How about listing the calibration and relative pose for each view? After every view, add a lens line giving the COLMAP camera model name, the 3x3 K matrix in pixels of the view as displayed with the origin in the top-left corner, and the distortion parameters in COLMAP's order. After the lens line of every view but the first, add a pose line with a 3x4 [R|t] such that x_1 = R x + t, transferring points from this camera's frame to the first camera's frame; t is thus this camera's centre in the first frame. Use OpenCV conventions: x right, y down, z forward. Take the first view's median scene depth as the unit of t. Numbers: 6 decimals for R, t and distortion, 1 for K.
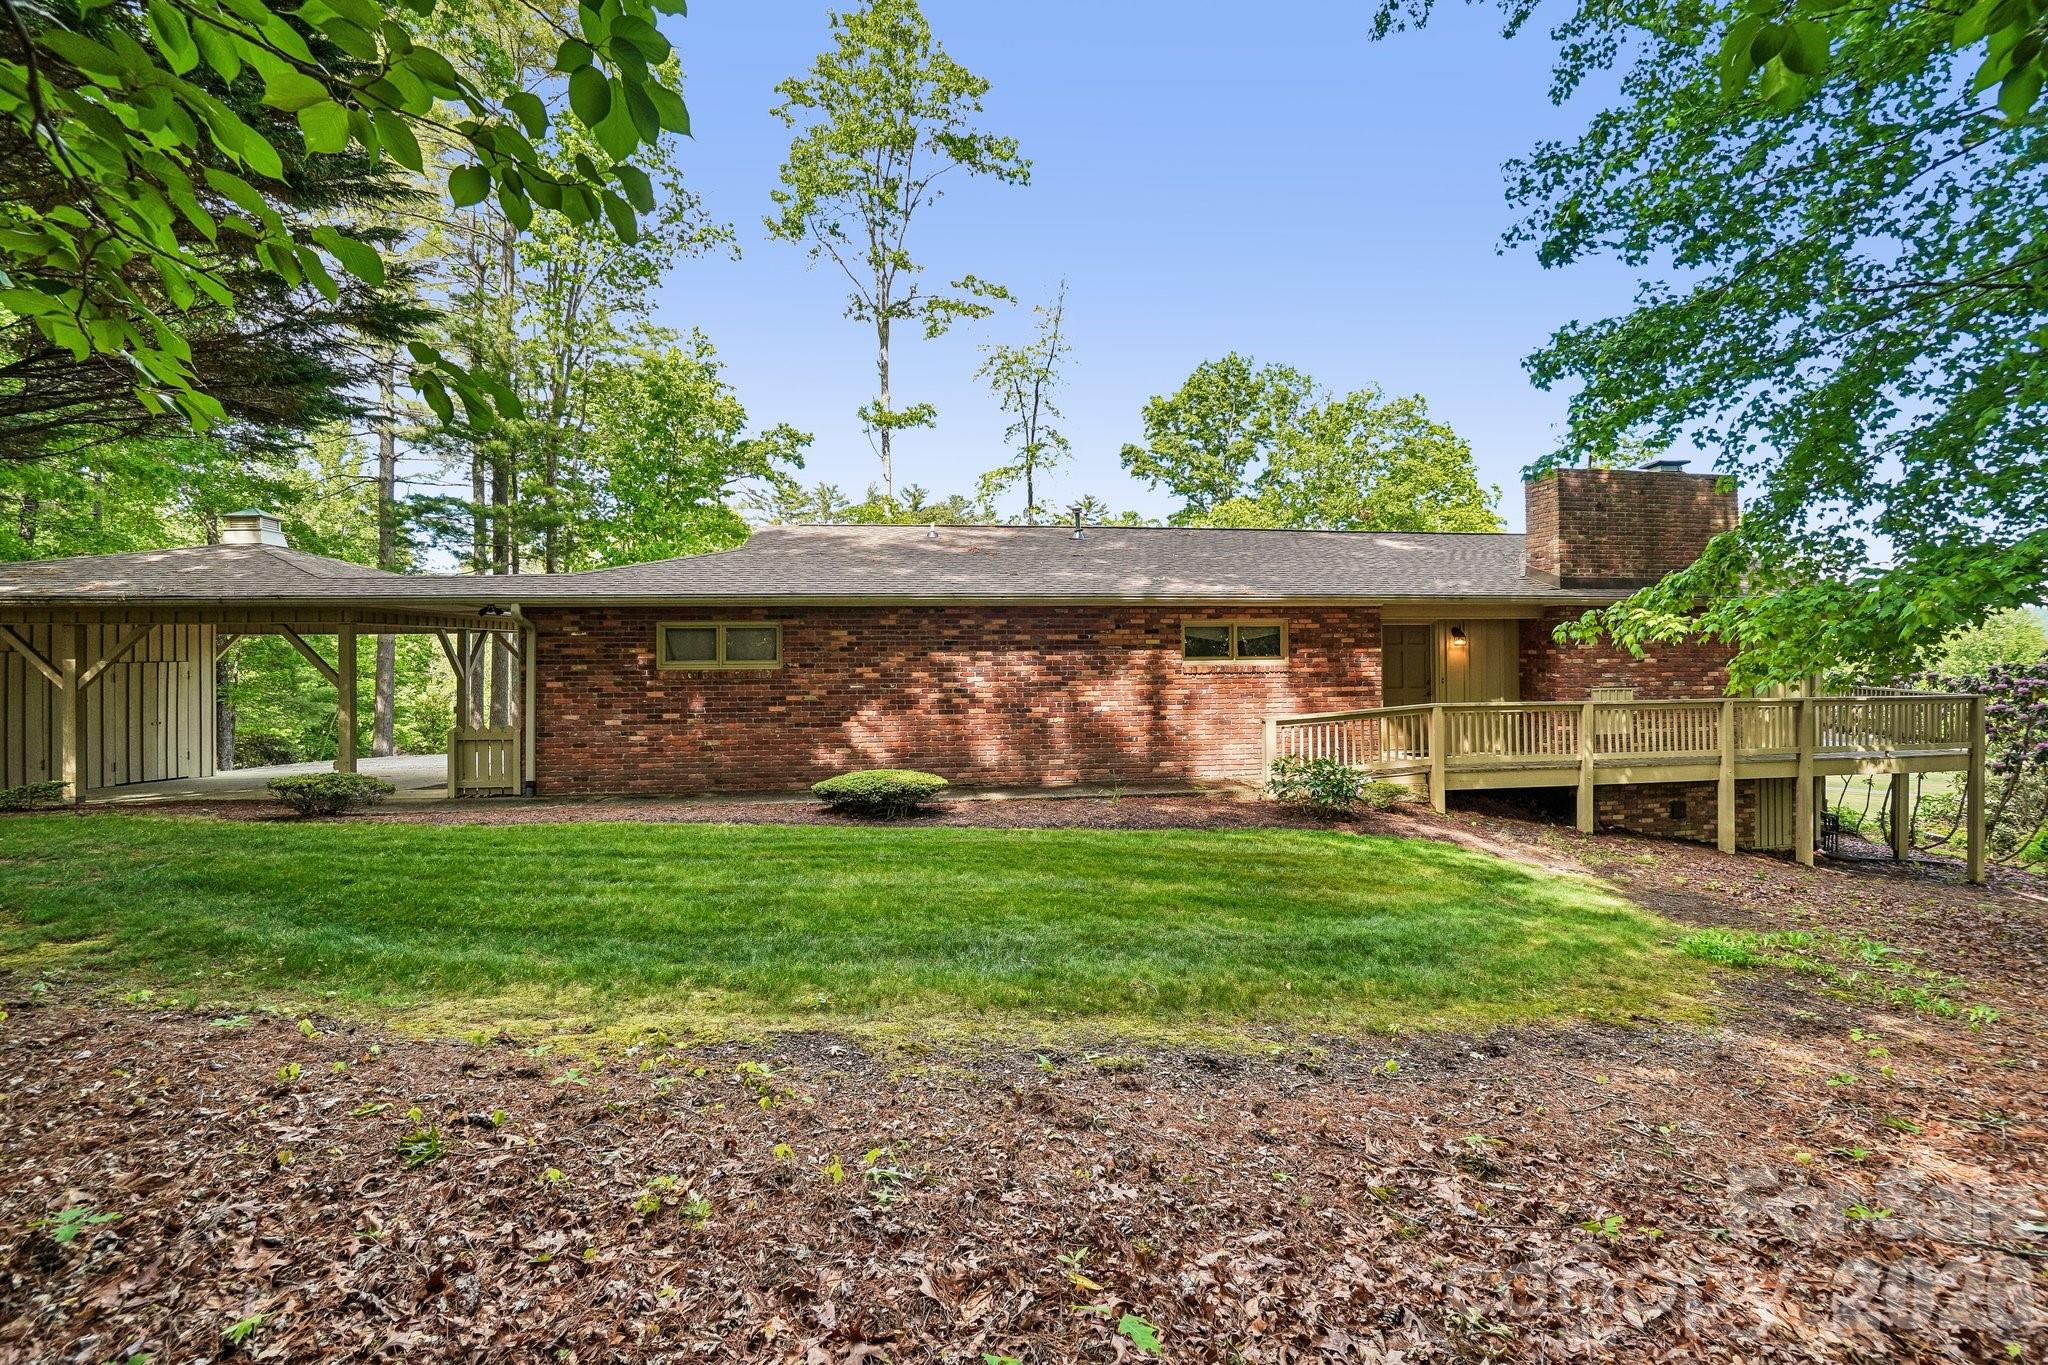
lens RADIAL K [[909.1, 0, 1031.0], [0, 909.1, 672.4], [0, 0, 1]] dist [-0.059396, 0.020629]
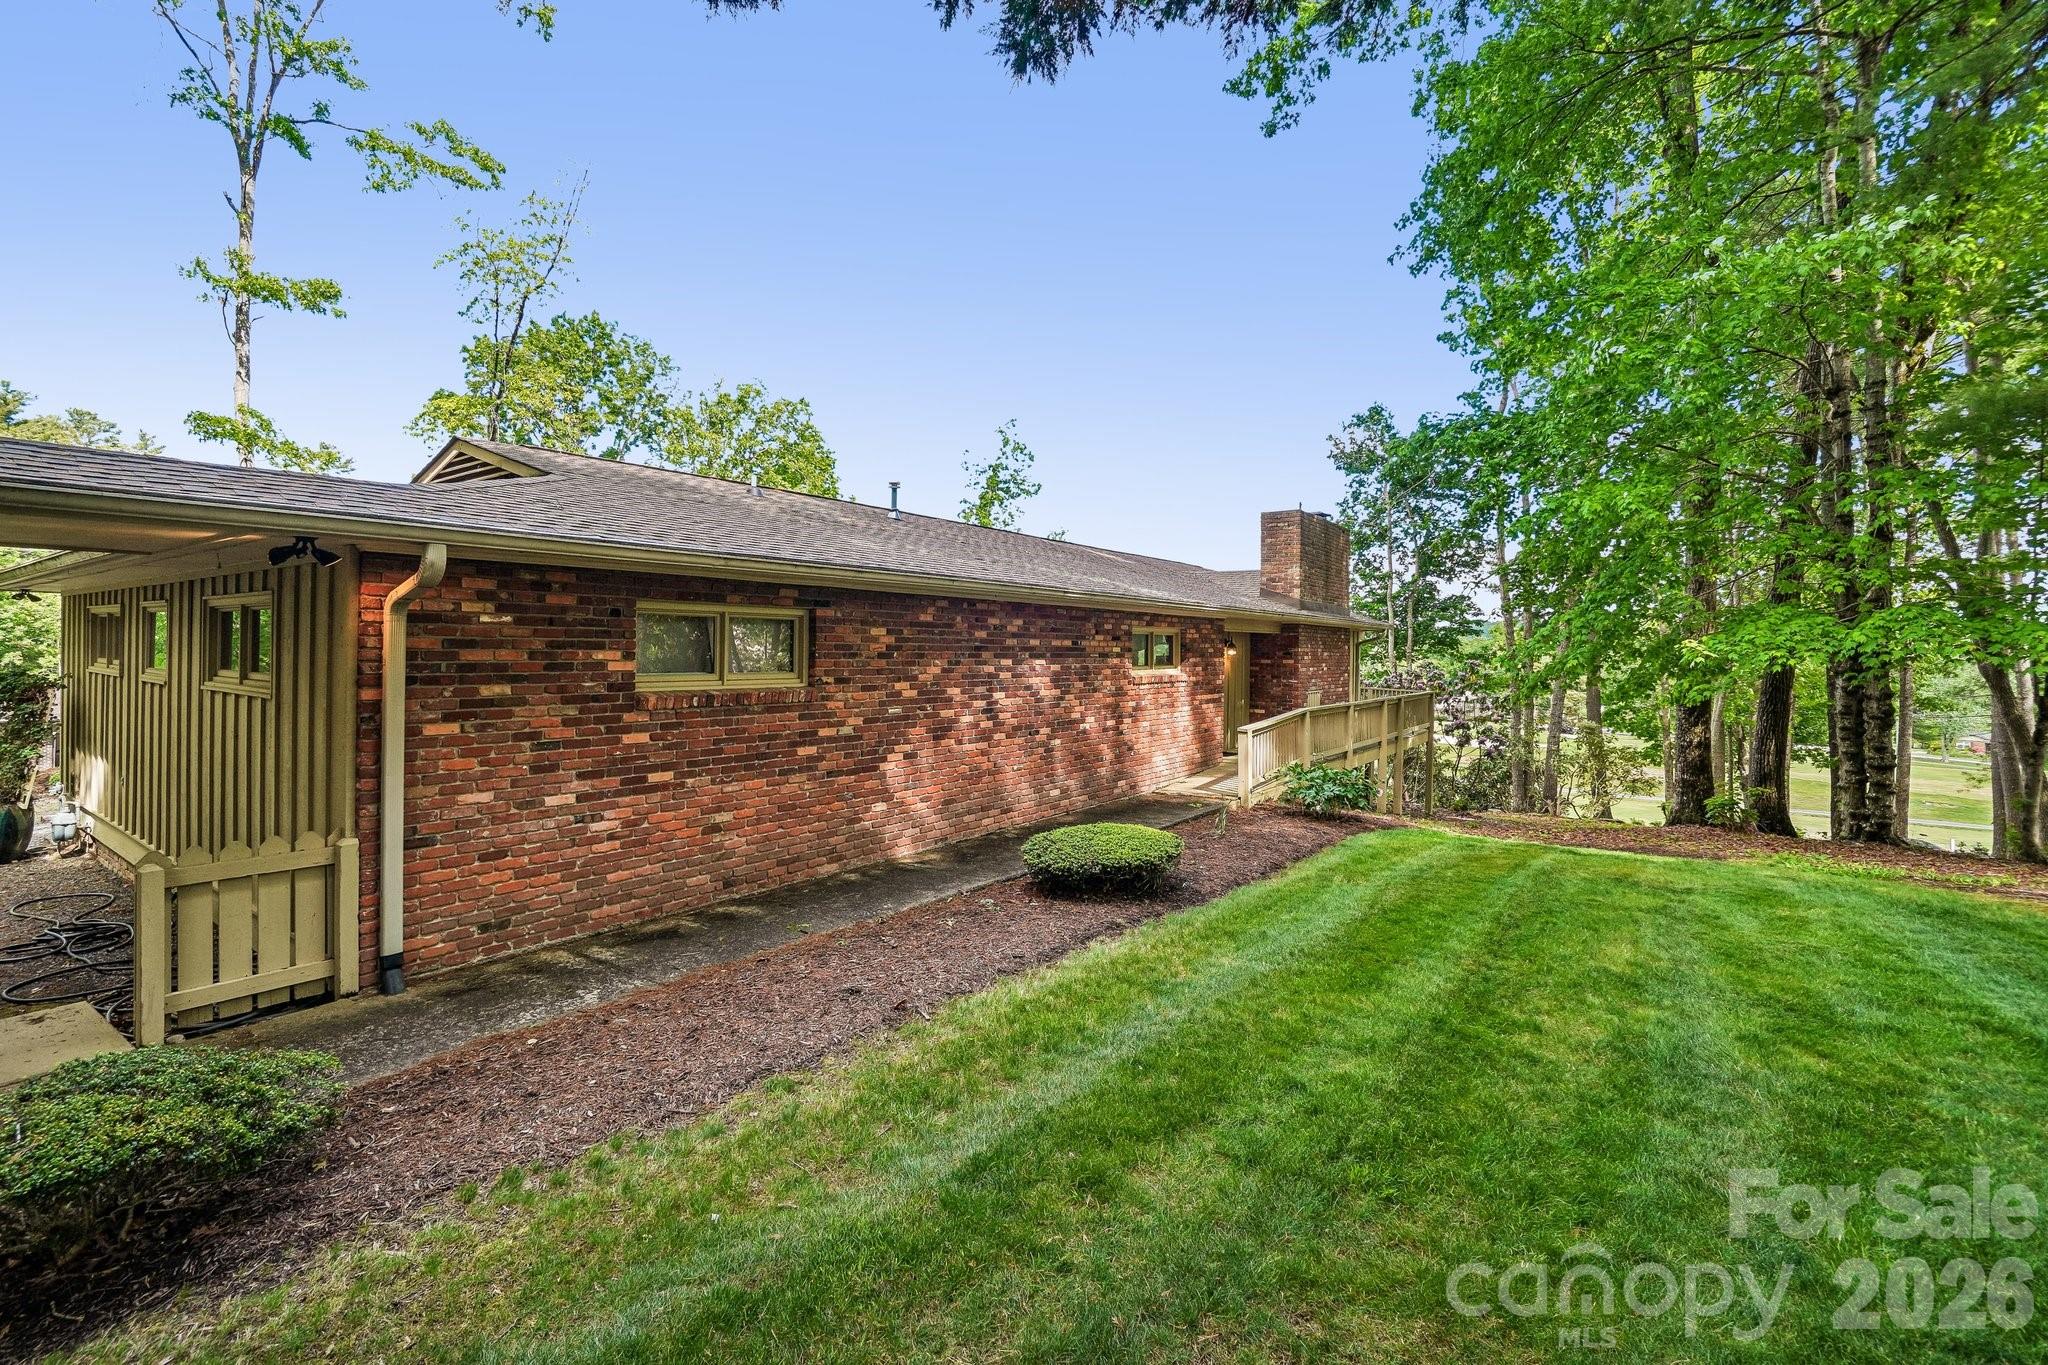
lens RADIAL K [[909.1, 0, 1027.9], [0, 909.1, 669.4], [0, 0, 1]] dist [-0.059396, 0.020629]
pose [[0.706217, -0.000722, 0.707995, -0.583888], [-0.000710, 0.999998, 0.001728, -0.015870], [-0.707995, -0.001723, 0.706216, 0.431626]]
